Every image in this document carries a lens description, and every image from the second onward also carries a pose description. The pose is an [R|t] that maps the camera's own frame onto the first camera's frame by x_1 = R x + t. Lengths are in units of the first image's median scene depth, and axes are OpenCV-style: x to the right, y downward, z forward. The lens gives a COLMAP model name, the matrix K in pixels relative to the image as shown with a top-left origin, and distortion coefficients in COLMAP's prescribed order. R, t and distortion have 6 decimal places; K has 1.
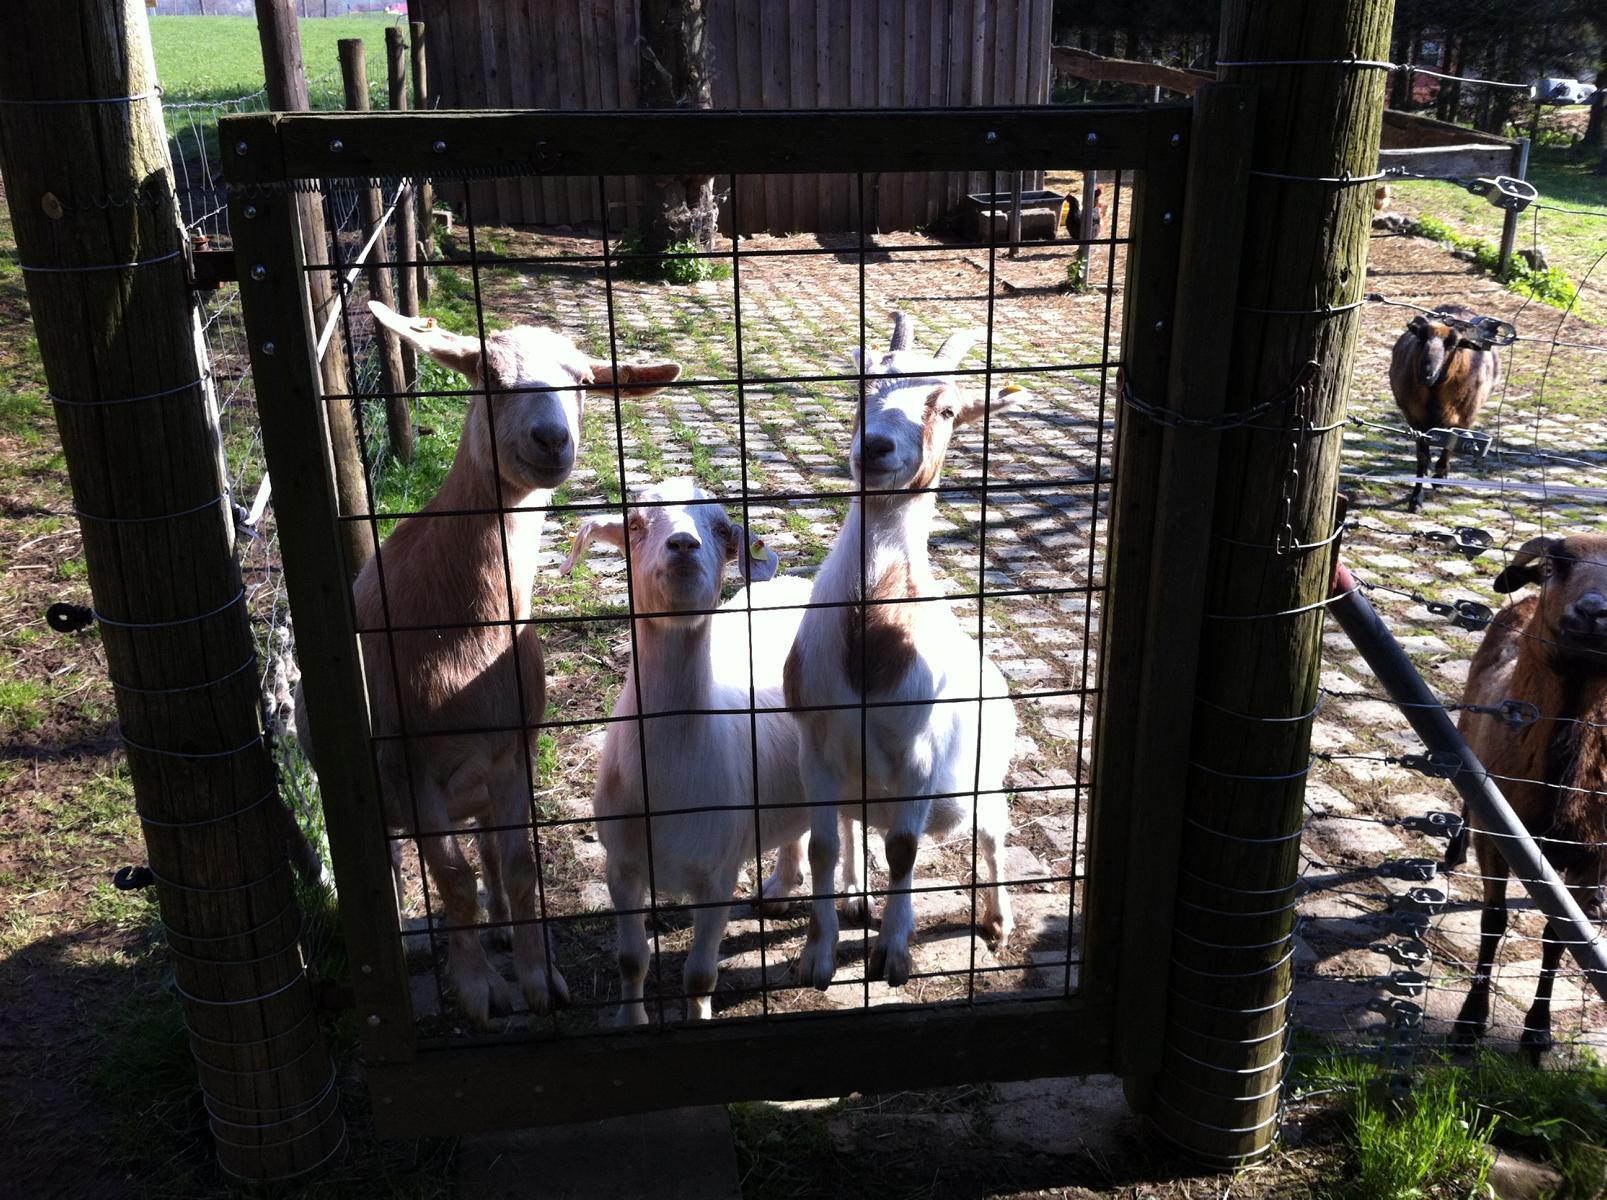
lens RADIAL K [[1590.2, 0, 802.4], [0, 1590.2, 601.8], [0, 0, 1]] dist [-0.052875, 0.000000]
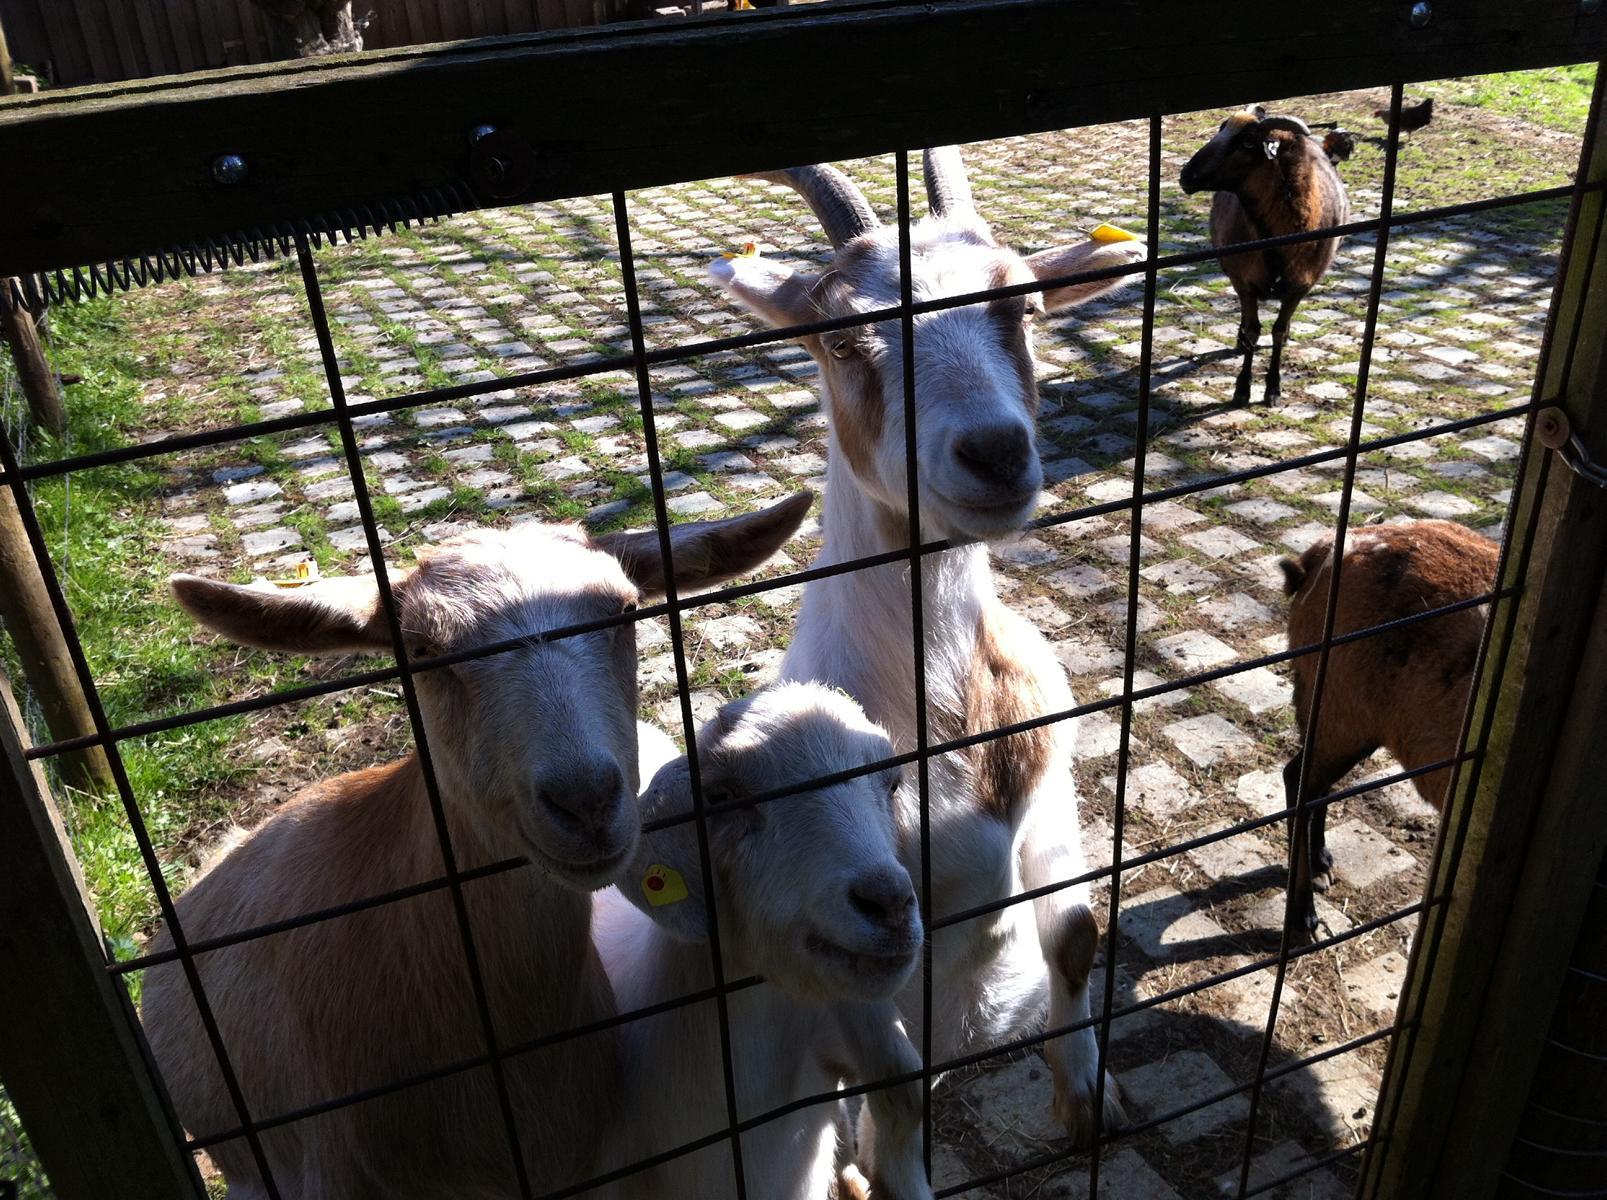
lens RADIAL K [[1590.2, 0, 809.0], [0, 1590.2, 598.3], [0, 0, 1]] dist [-0.052875, 0.000000]
pose [[0.968104, -0.156129, 0.195955, -0.050324], [0.131138, 0.982173, 0.134680, -0.053621], [-0.213489, -0.104687, 0.971320, 0.151530]]
